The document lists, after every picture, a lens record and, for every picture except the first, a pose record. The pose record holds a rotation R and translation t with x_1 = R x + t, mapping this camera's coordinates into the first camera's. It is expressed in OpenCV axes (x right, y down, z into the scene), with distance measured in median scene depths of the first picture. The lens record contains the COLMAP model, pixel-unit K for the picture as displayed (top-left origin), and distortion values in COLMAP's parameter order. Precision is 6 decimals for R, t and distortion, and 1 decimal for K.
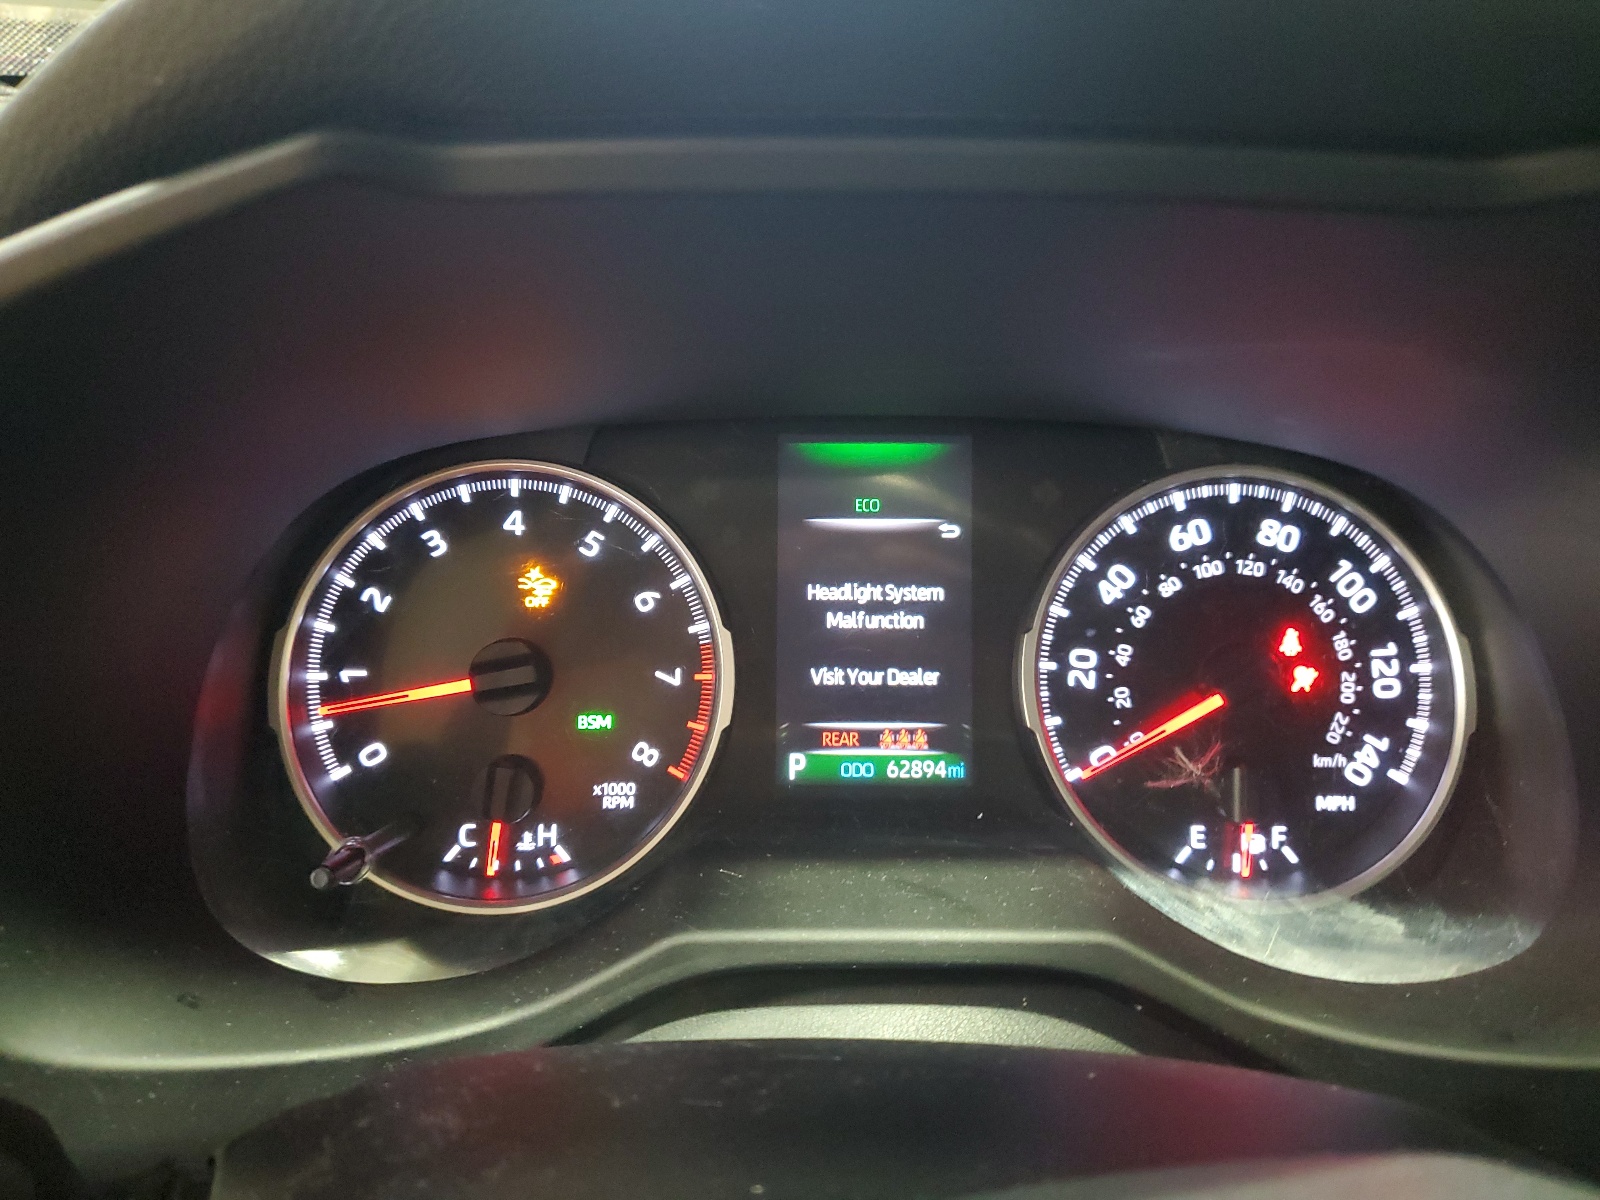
lens RADIAL K [[1233.9, 0, 799.9], [0, 1233.9, 602.3], [0, 0, 1]] dist [-0.002454, -0.000649]
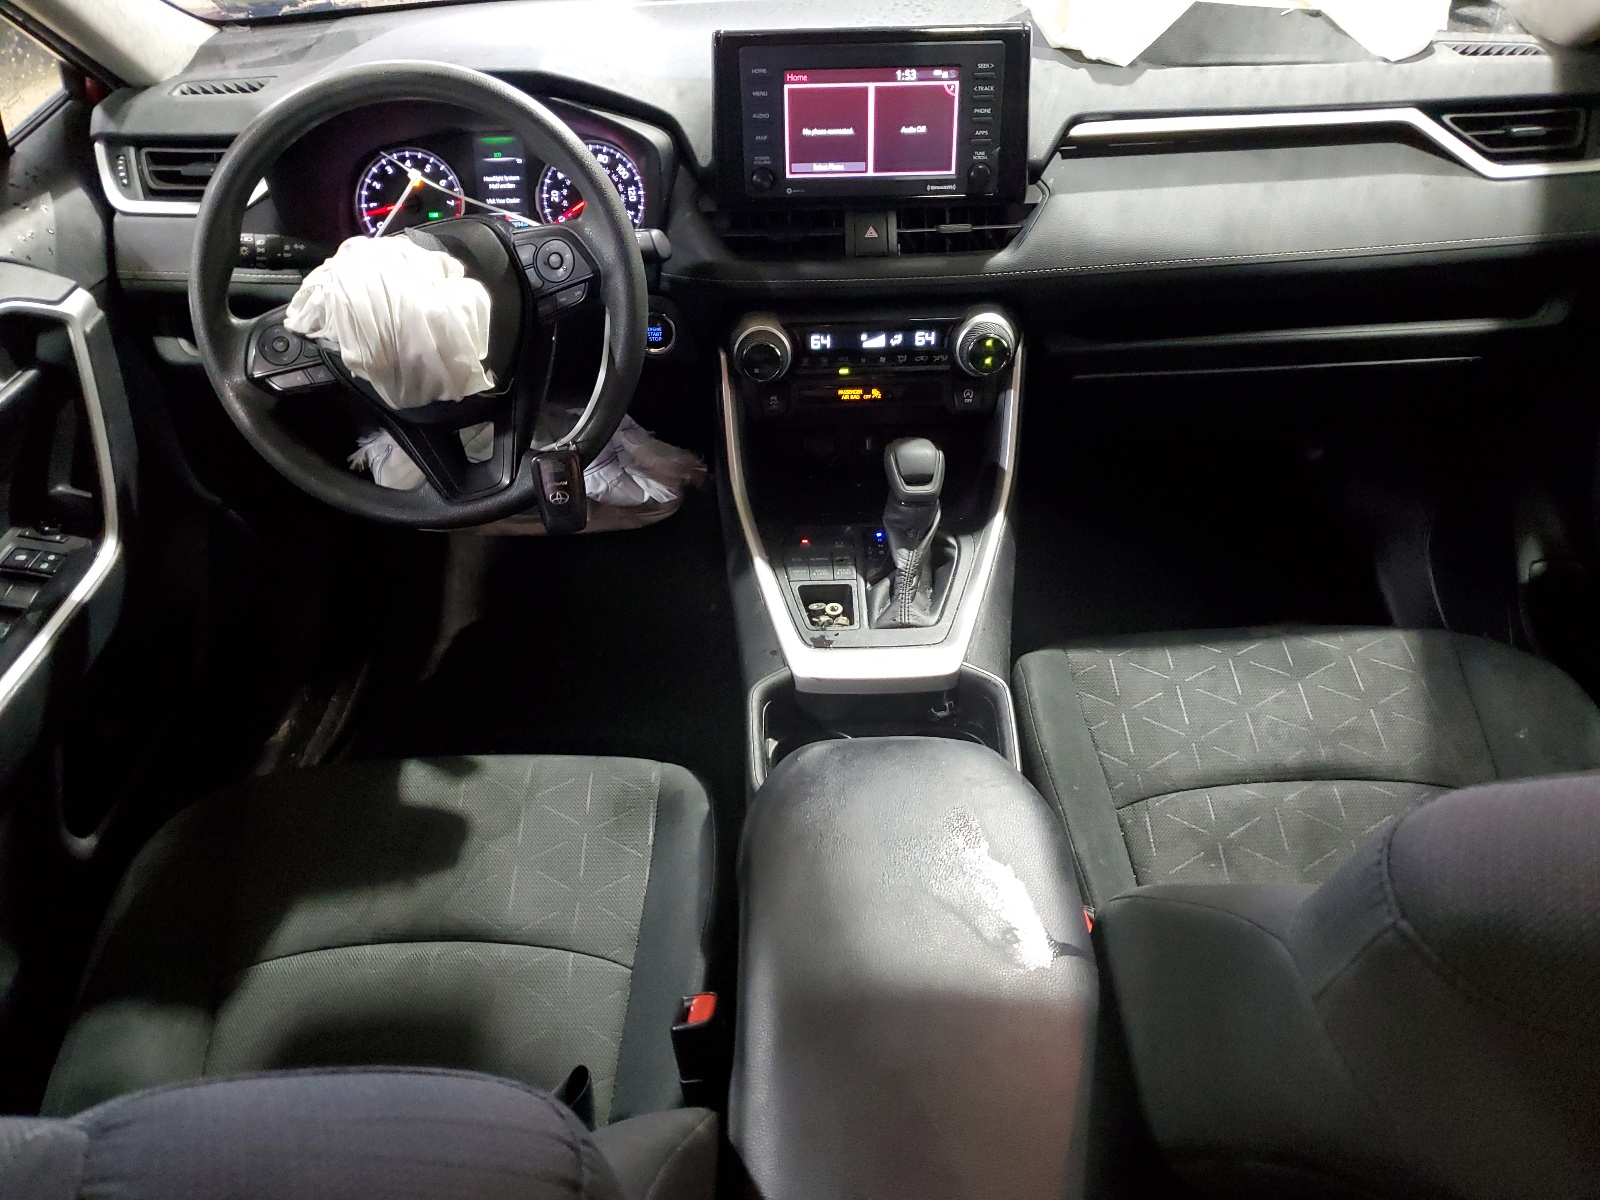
lens RADIAL K [[1233.9, 0, 797.9], [0, 1233.9, 597.7], [0, 0, 1]] dist [-0.002454, -0.000649]
pose [[0.999130, -0.038066, -0.017033, 1.030052], [0.041216, 0.963586, 0.264204, 0.282457], [0.006356, -0.264676, 0.964316, -3.173057]]
